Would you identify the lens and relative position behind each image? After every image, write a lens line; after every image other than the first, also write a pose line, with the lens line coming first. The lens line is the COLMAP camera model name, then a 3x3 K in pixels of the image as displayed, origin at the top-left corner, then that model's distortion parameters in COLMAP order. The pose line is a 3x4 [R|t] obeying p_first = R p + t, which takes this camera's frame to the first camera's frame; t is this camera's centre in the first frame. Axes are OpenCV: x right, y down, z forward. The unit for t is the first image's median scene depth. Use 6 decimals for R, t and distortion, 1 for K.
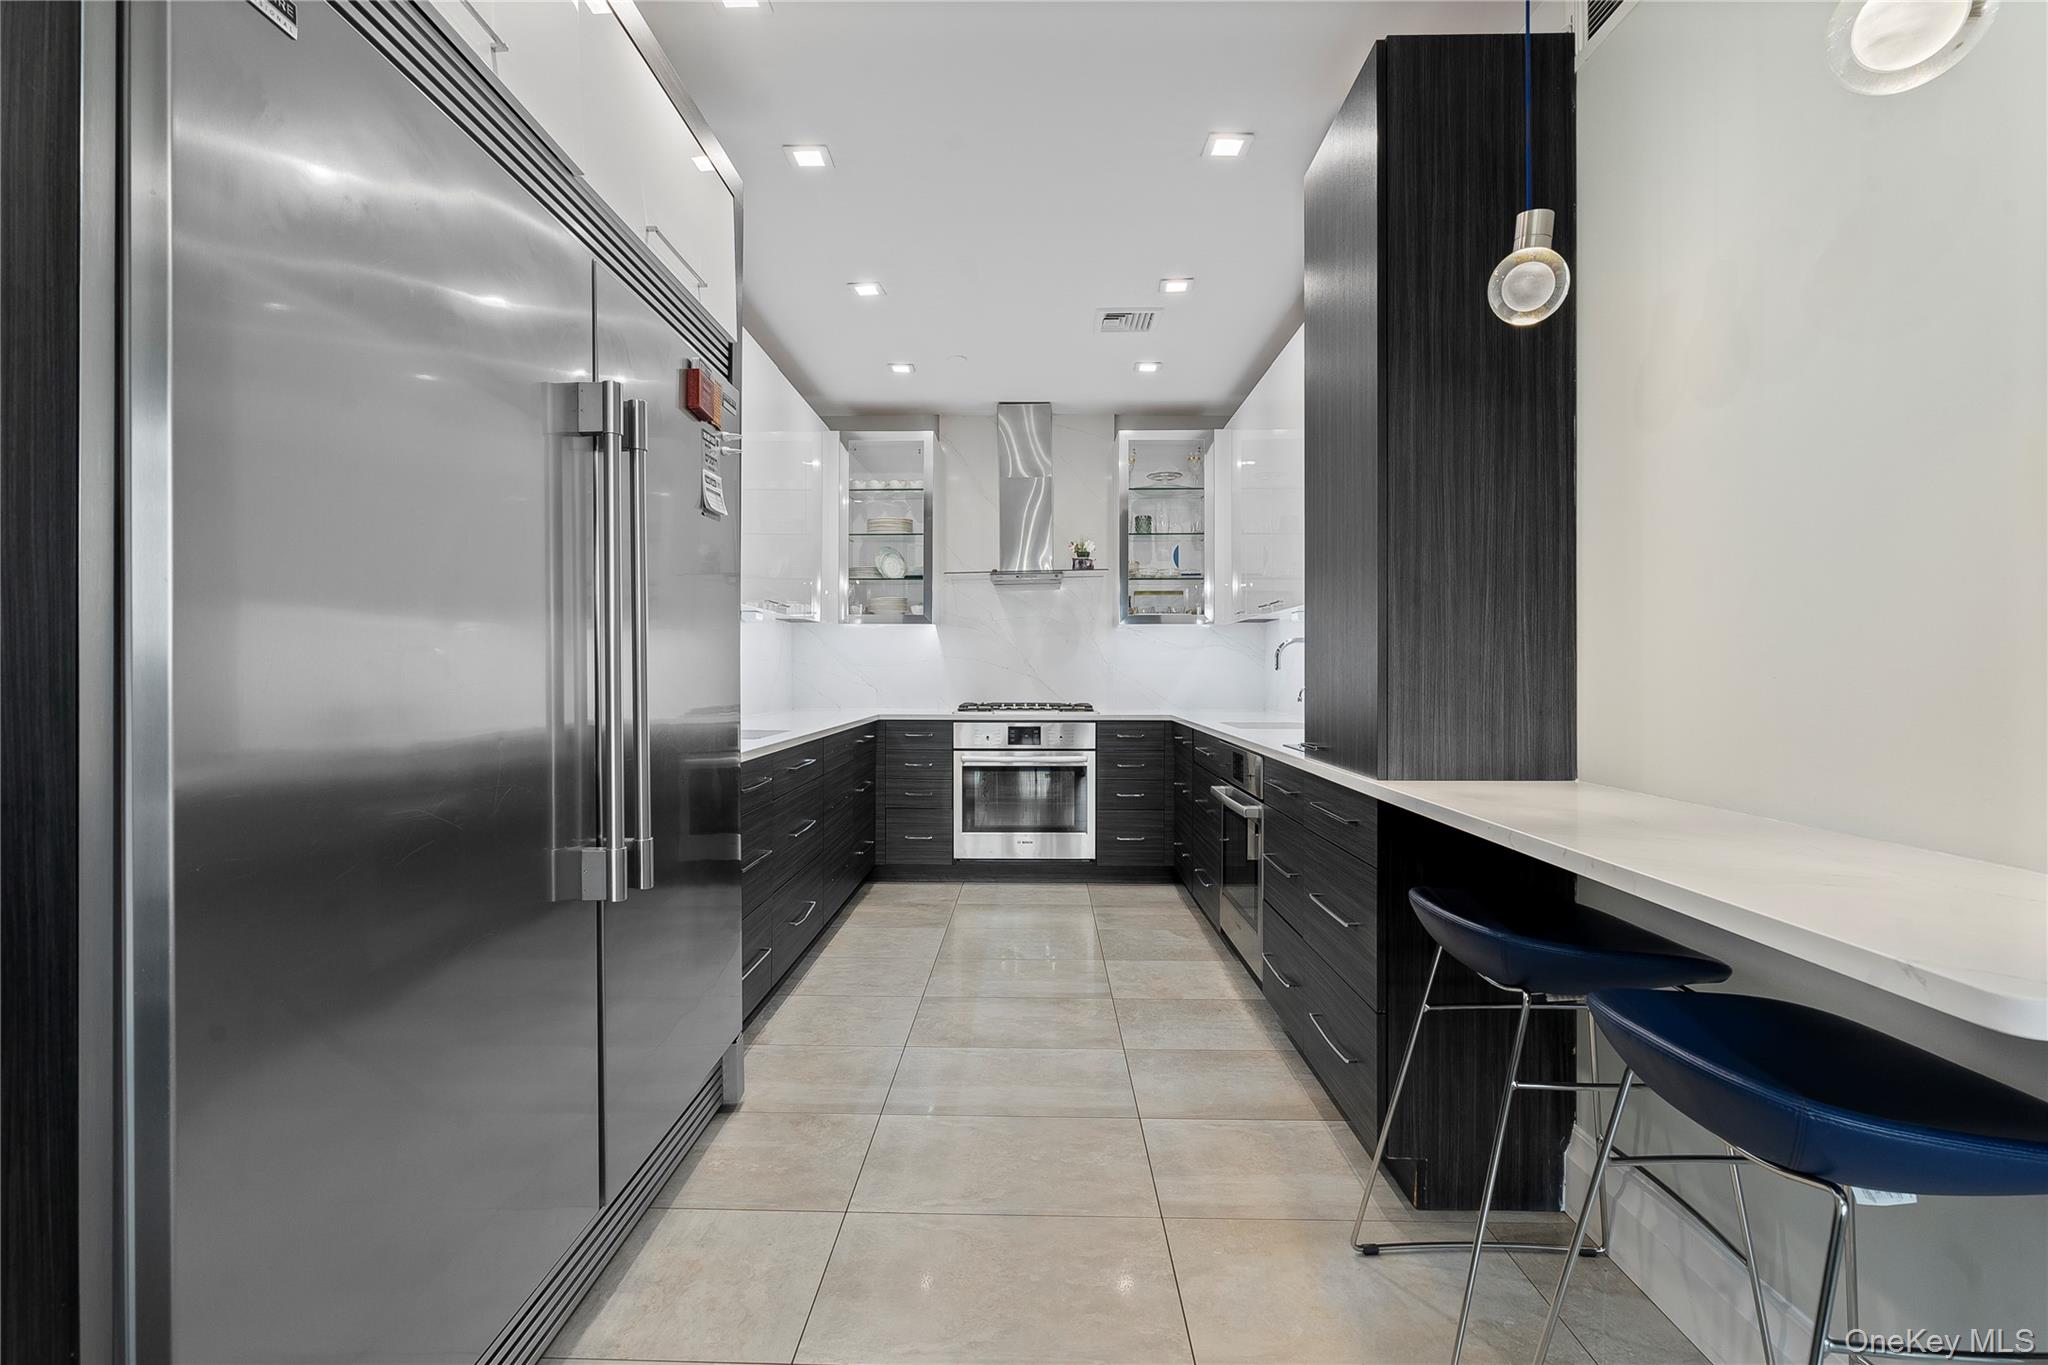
lens RADIAL K [[937.5, 0, 1011.4], [0, 937.5, 668.0], [0, 0, 1]] dist [-0.002343, 0.002336]
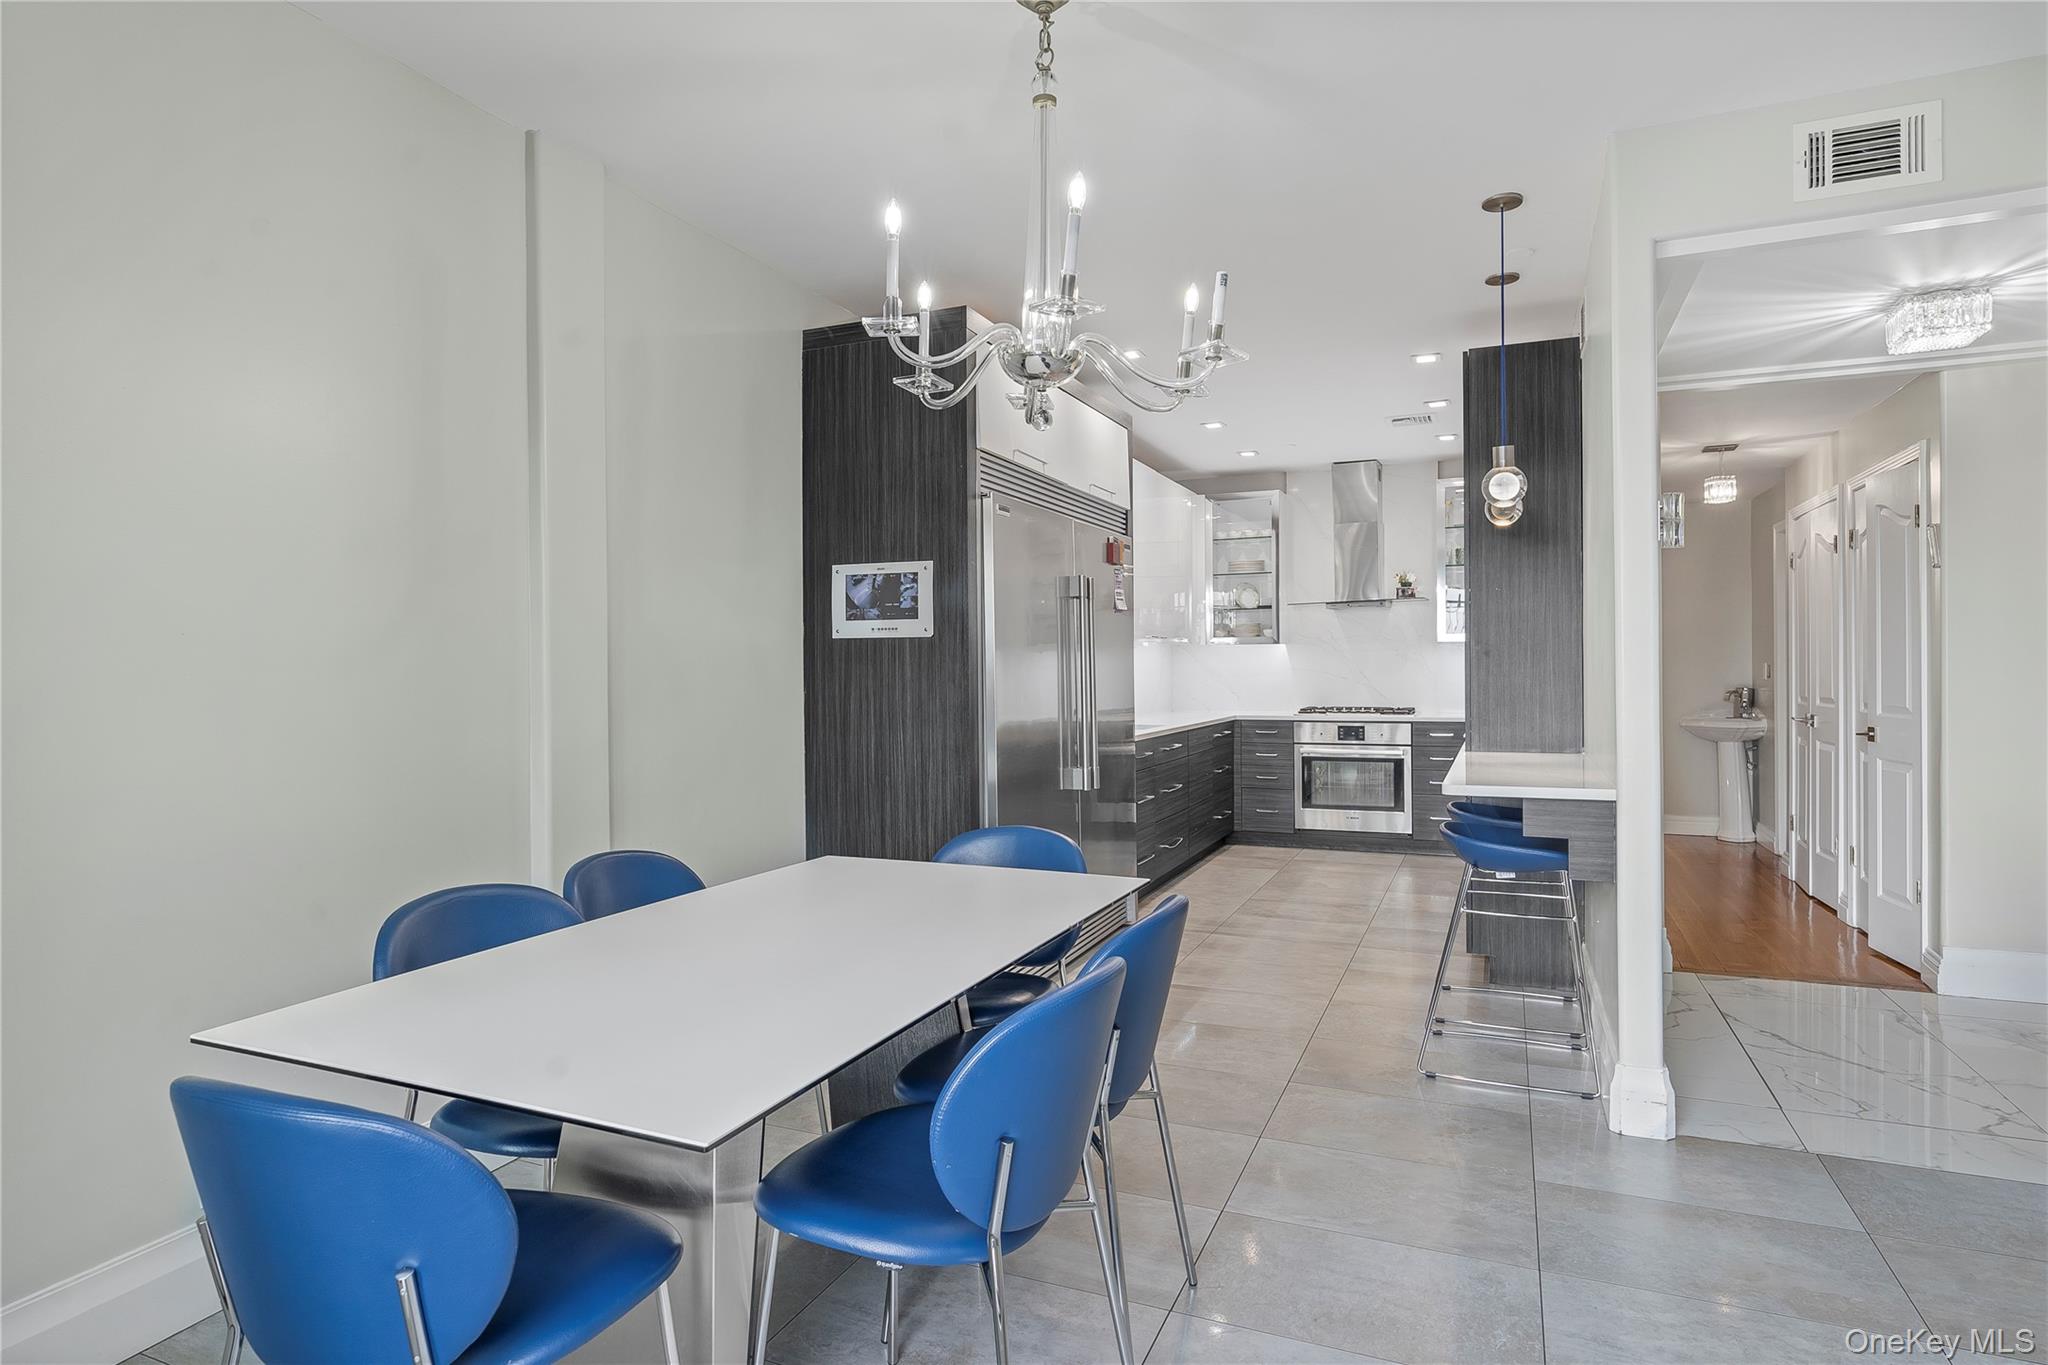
lens RADIAL K [[1148.6, 0, 1011.0], [0, 1148.6, 672.9], [0, 0, 1]] dist [0.002397, 0.003270]
pose [[0.927149, -0.008027, -0.374606, 0.269465], [0.011784, 0.999901, 0.007741, -0.042056], [0.374507, -0.011591, 0.927152, -0.958833]]
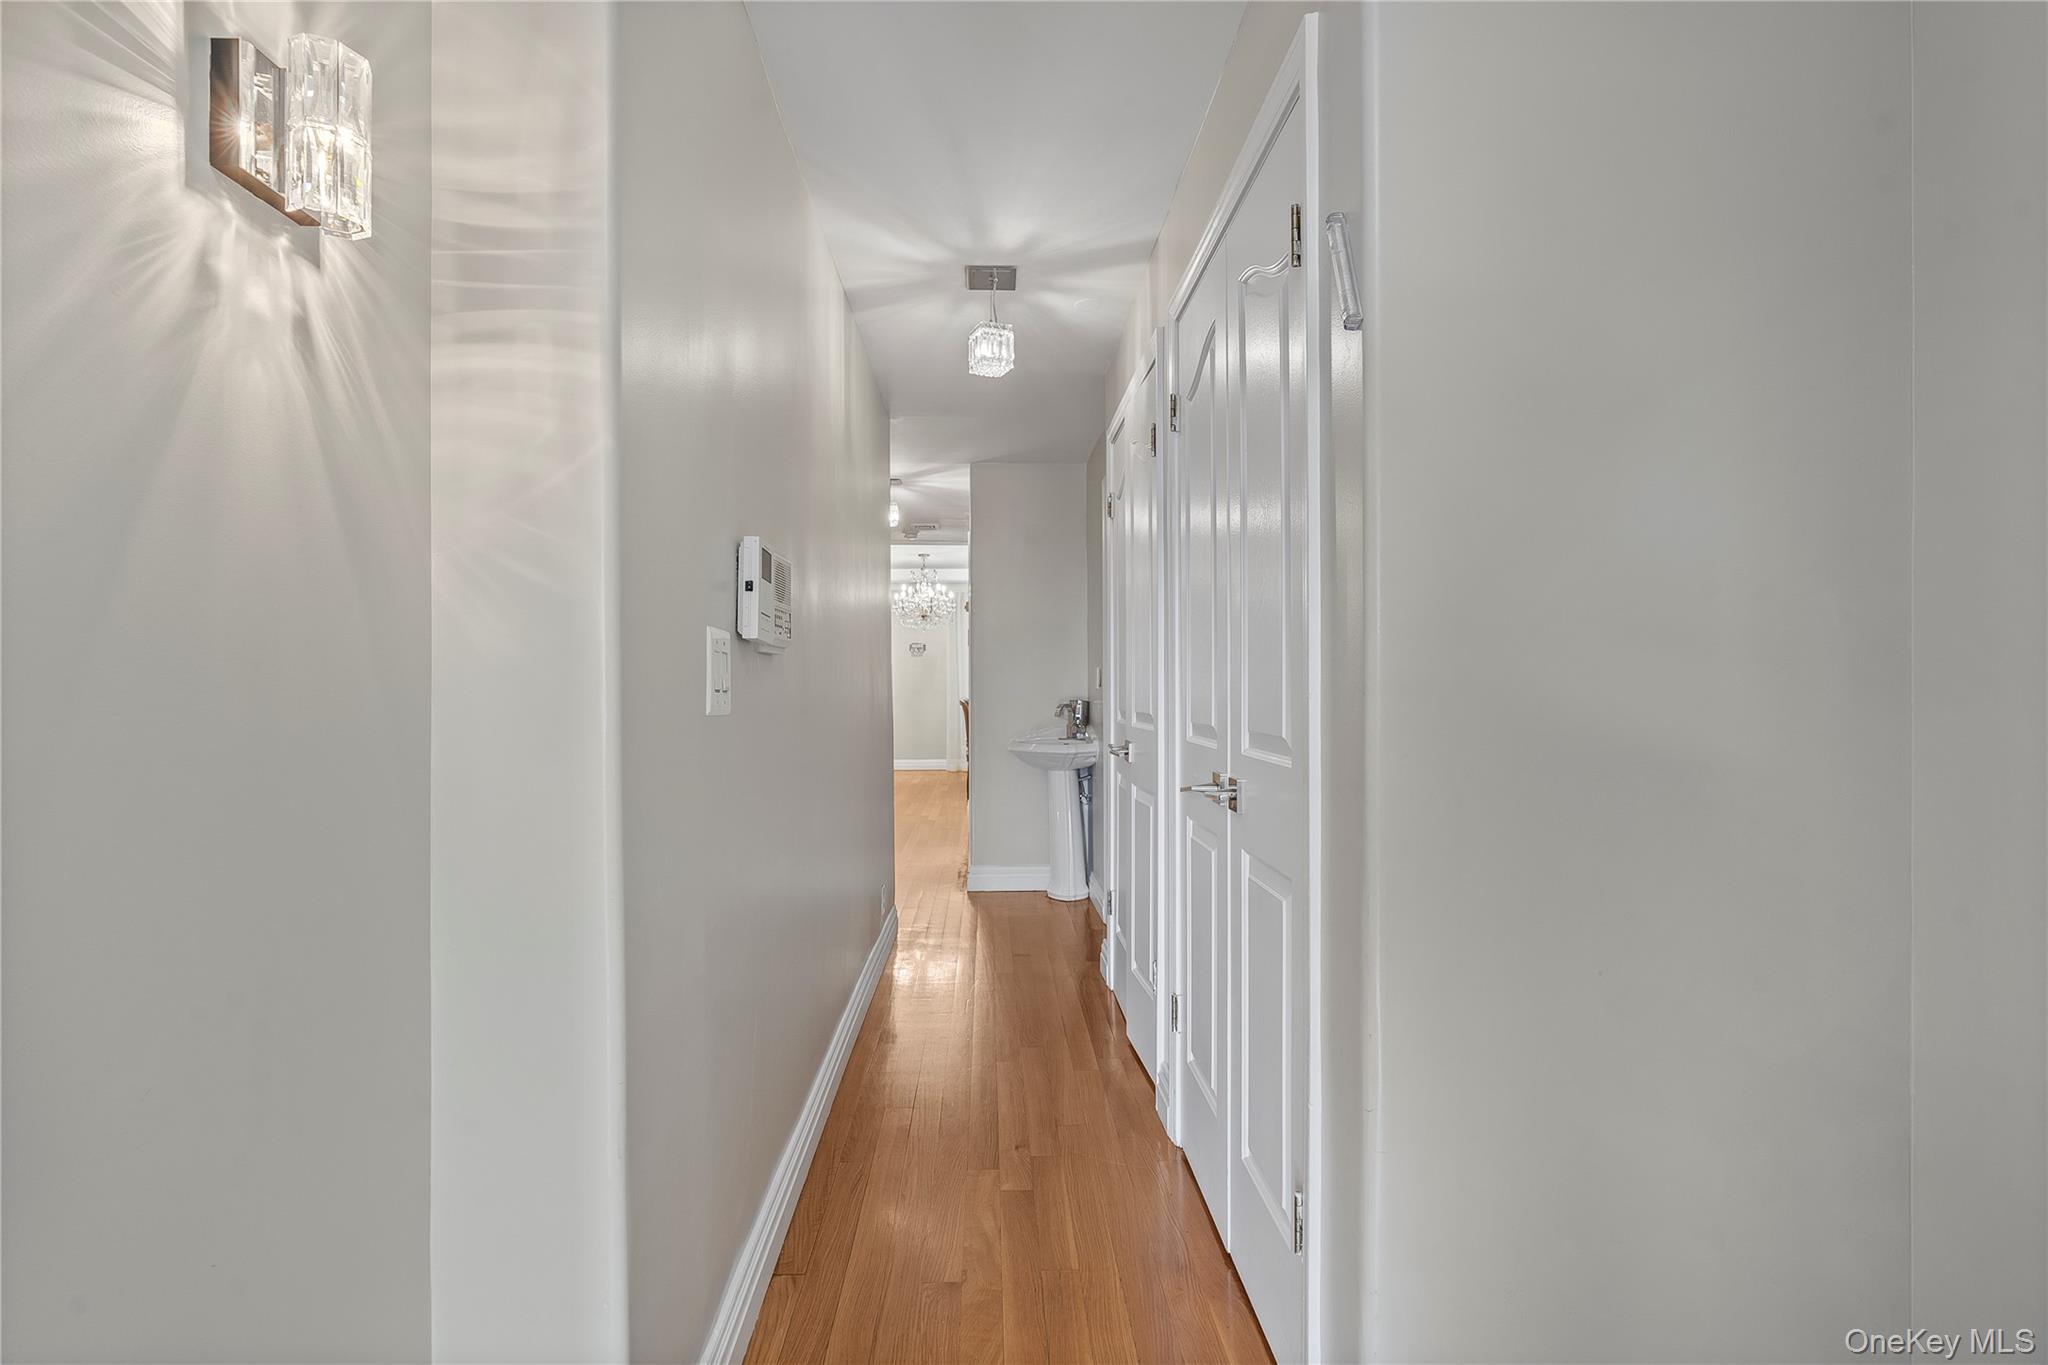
lens RADIAL K [[937.5, 0, 1016.7], [0, 937.5, 688.5], [0, 0, 1]] dist [-0.002343, 0.002336]
pose [[0.998695, -0.005206, 0.050814, 0.641584], [0.005003, 0.999979, 0.004122, 0.002467], [-0.050835, -0.003863, 0.998700, 0.425008]]
